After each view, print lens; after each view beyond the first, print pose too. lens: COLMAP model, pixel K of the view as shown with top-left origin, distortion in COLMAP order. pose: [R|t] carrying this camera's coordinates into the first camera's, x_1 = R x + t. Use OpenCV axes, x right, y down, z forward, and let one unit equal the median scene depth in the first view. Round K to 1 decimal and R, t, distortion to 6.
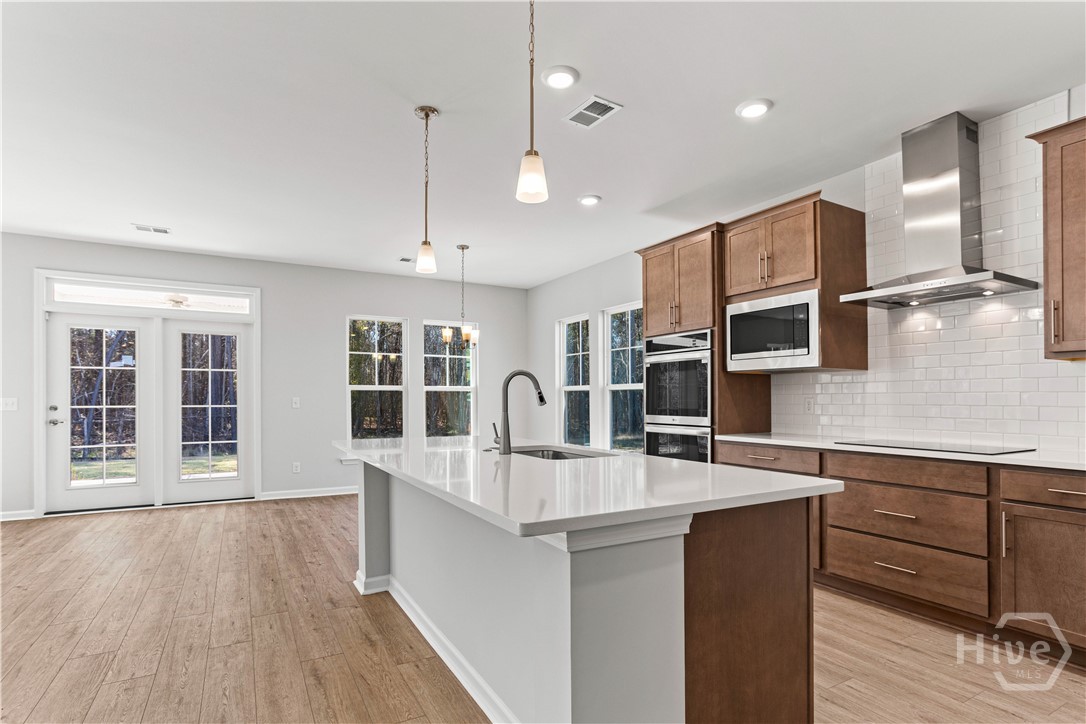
lens RADIAL K [[536.3, 0, 537.5], [0, 536.3, 404.8], [0, 0, 1]] dist [-0.028064, 0.001312]
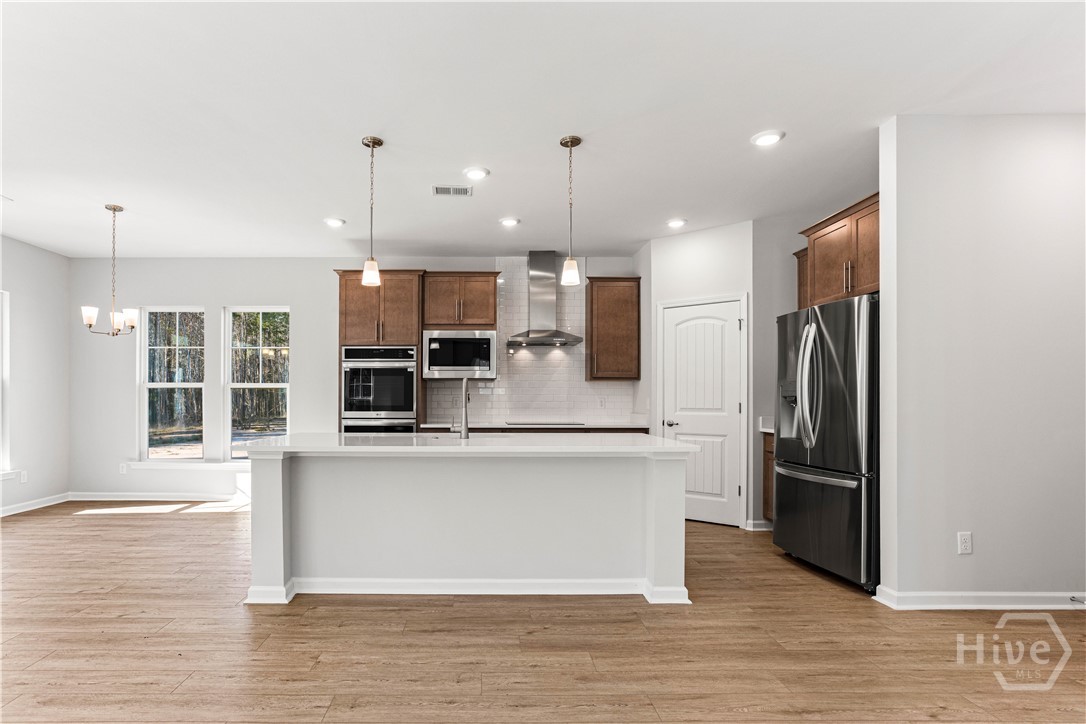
lens RADIAL K [[544.6, 0, 495.7], [0, 544.6, 399.2], [0, 0, 1]] dist [-0.020161, 0.001798]
pose [[0.483112, -0.003041, 0.875553, -0.810907], [0.006272, 0.999980, 0.000012, -0.006641], [-0.875536, 0.005486, 0.483121, 0.161947]]
